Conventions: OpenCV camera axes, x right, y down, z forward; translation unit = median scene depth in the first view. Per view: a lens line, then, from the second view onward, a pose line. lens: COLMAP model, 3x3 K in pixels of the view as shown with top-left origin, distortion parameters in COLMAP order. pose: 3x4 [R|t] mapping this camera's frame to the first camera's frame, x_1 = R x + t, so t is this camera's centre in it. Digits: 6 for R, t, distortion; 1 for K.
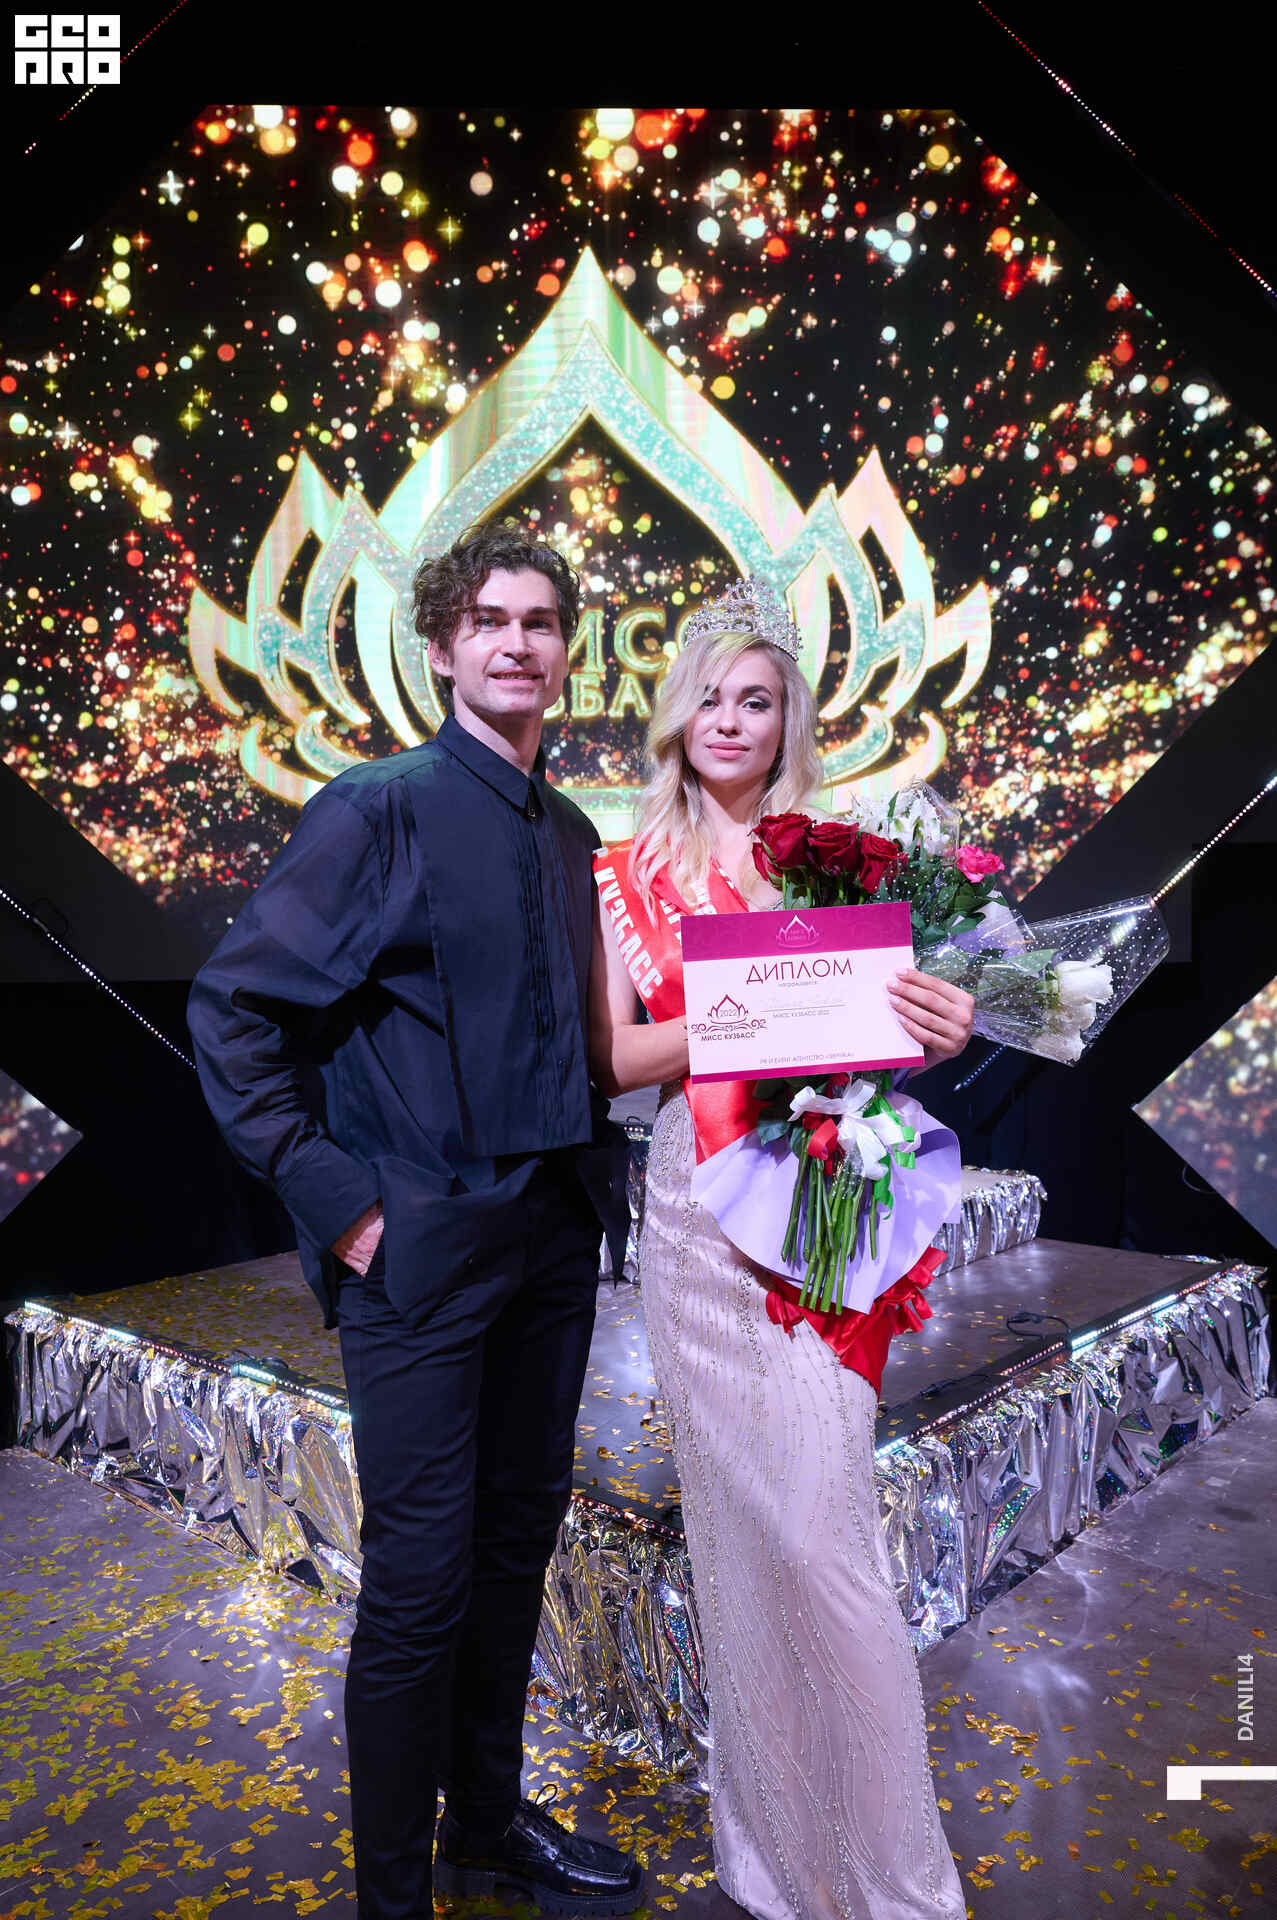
lens RADIAL K [[1390.7, 0, 641.1], [0, 1390.7, 955.7], [0, 0, 1]] dist [0.008426, -0.002534]
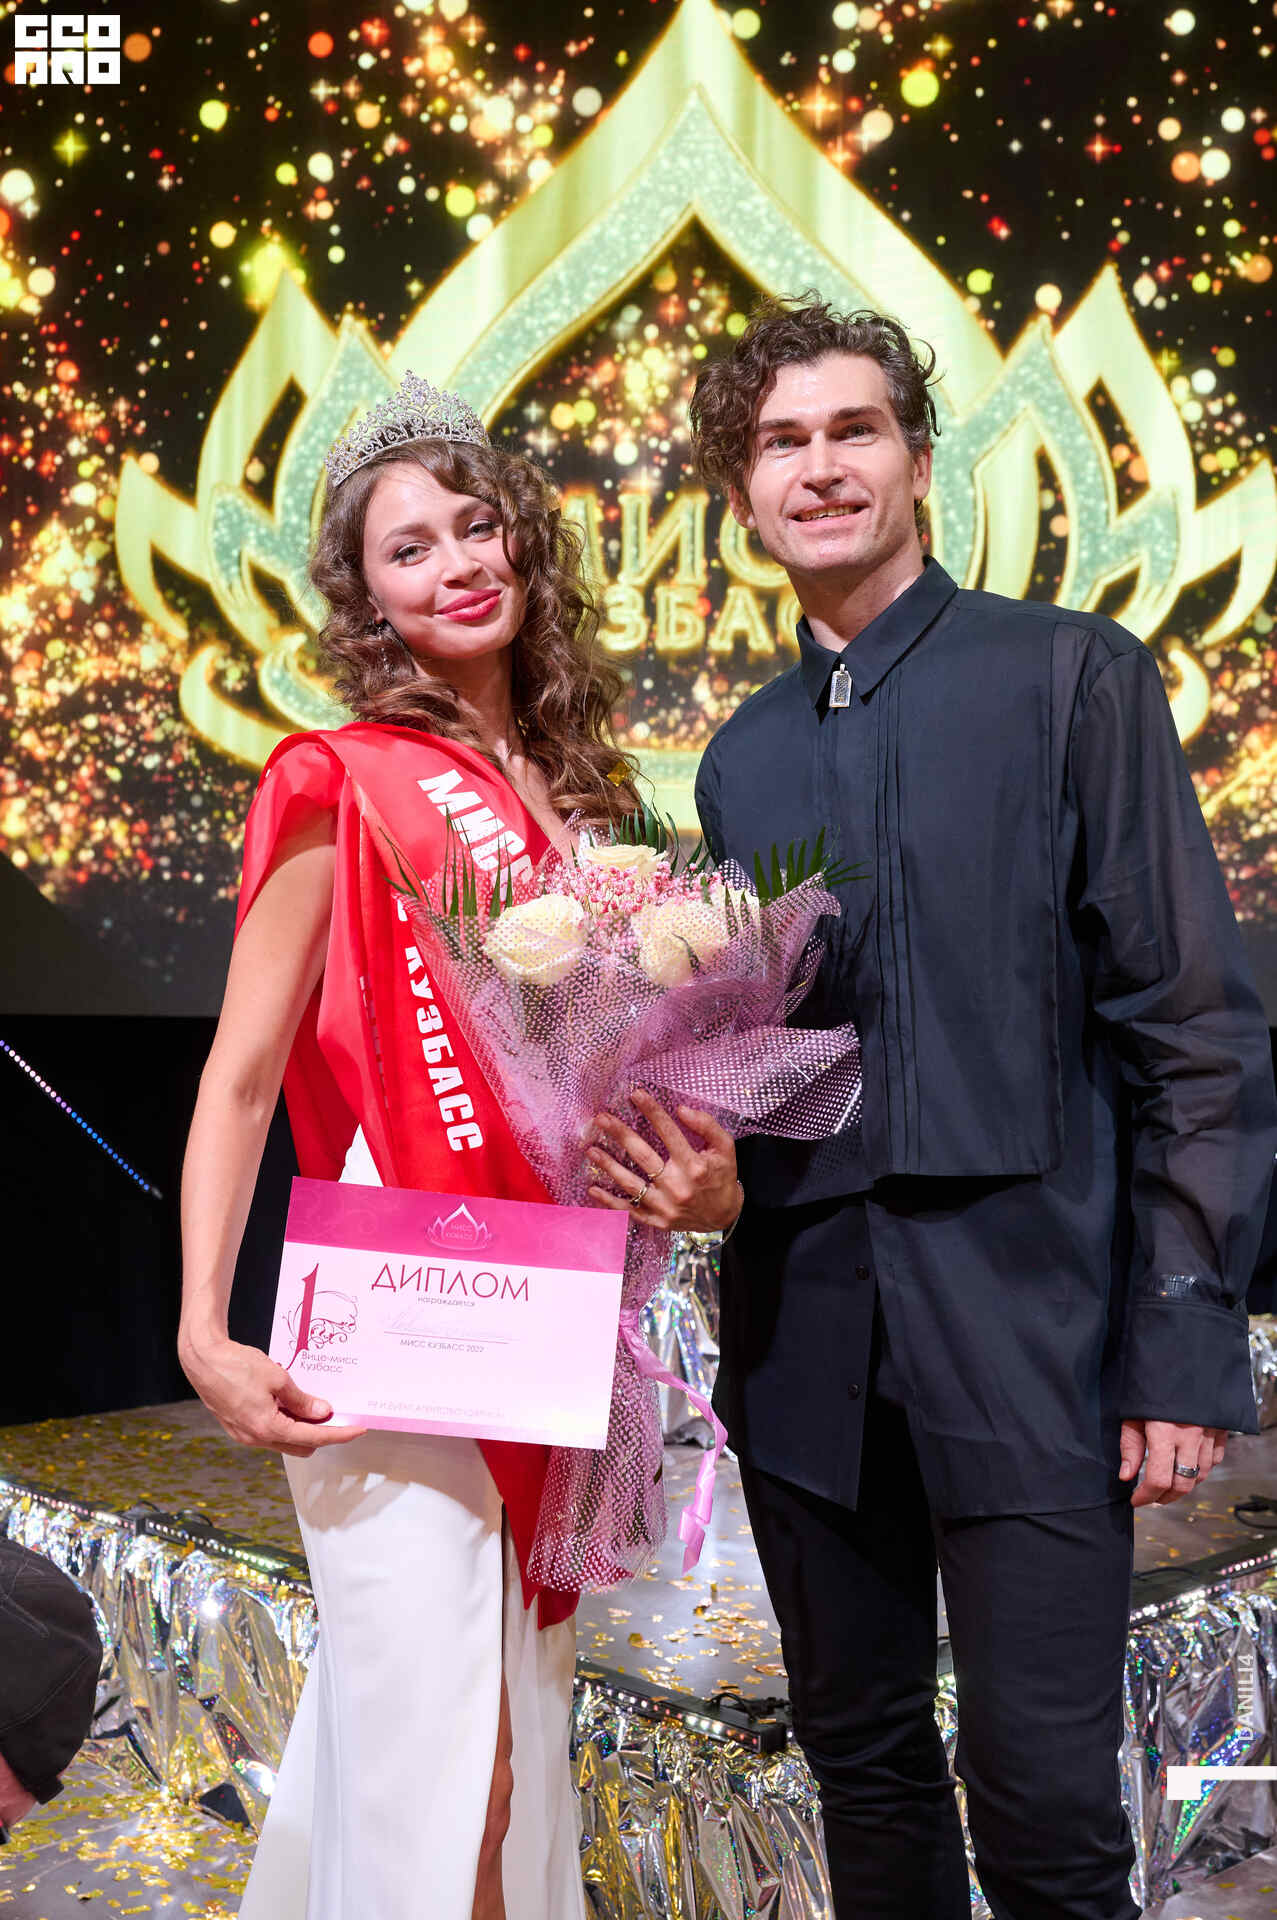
lens RADIAL K [[2162.2, 0, 648.2], [0, 2162.2, 965.0], [0, 0, 1]] dist [0.001378, -0.016365]
pose [[0.997494, 0.025932, -0.065833, 0.035076], [-0.028448, 0.998889, -0.037579, 0.043045], [0.064785, 0.039357, 0.997123, -0.103001]]
